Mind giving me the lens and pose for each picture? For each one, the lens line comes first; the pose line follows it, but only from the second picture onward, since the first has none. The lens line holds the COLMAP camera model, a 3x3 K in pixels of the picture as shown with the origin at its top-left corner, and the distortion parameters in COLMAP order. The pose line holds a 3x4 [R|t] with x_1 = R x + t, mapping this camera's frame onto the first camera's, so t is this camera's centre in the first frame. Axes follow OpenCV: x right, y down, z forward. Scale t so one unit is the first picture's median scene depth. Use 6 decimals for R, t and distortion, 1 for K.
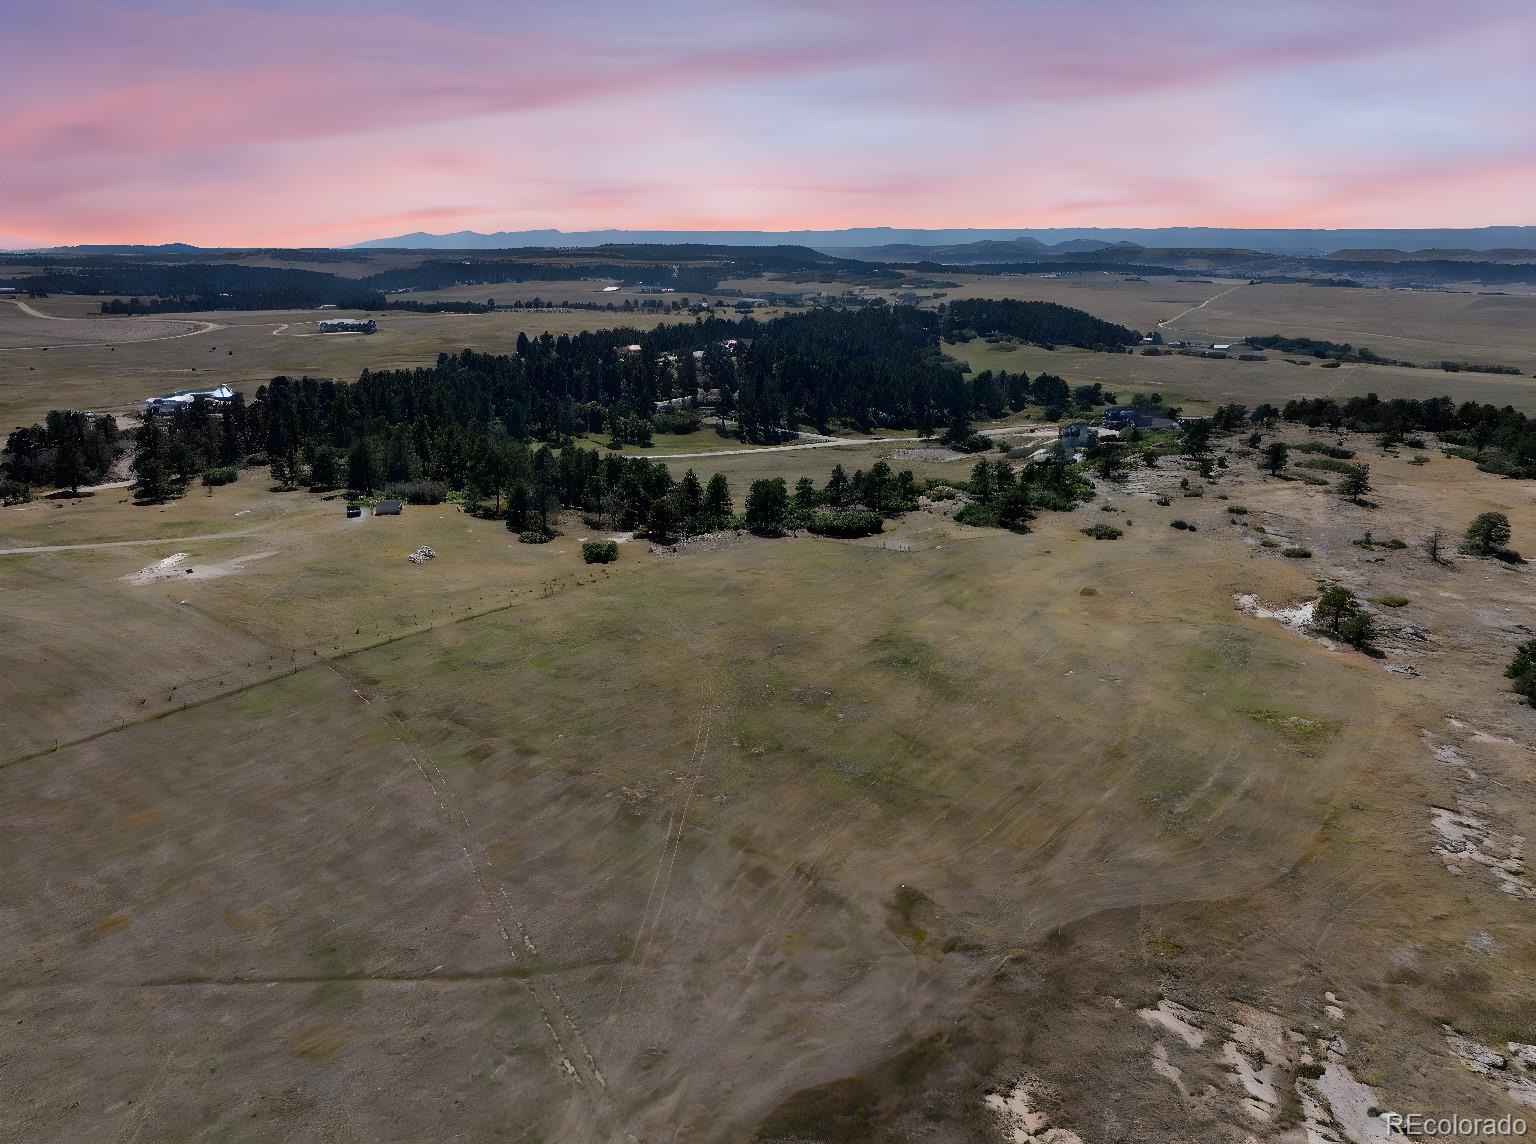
lens RADIAL K [[1117.7, 0, 768.0], [0, 1117.7, 572.0], [0, 0, 1]] dist [-0.045974, 0.000105]
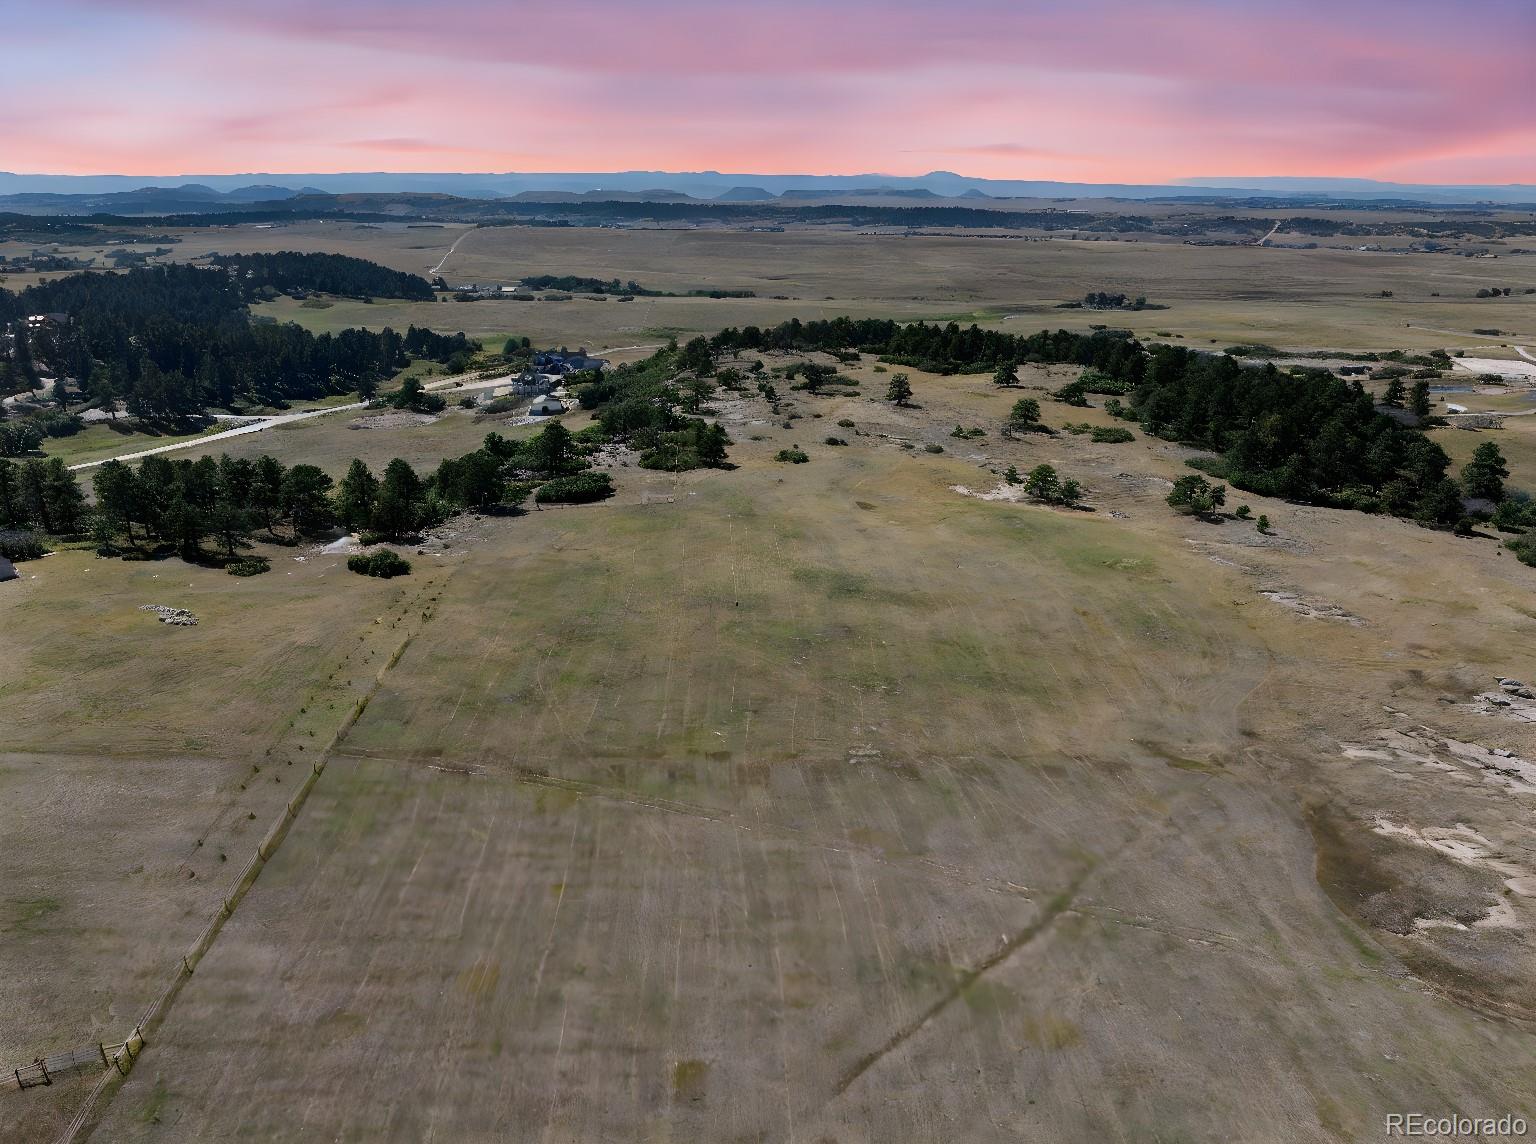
lens RADIAL K [[1117.7, 0, 768.0], [0, 1117.7, 572.0], [0, 0, 1]] dist [-0.045974, 0.000105]
pose [[0.749232, -0.208533, 0.628622, -0.205776], [0.179175, 0.977565, 0.110736, -0.023626], [-0.637611, 0.029666, 0.769787, 0.070268]]
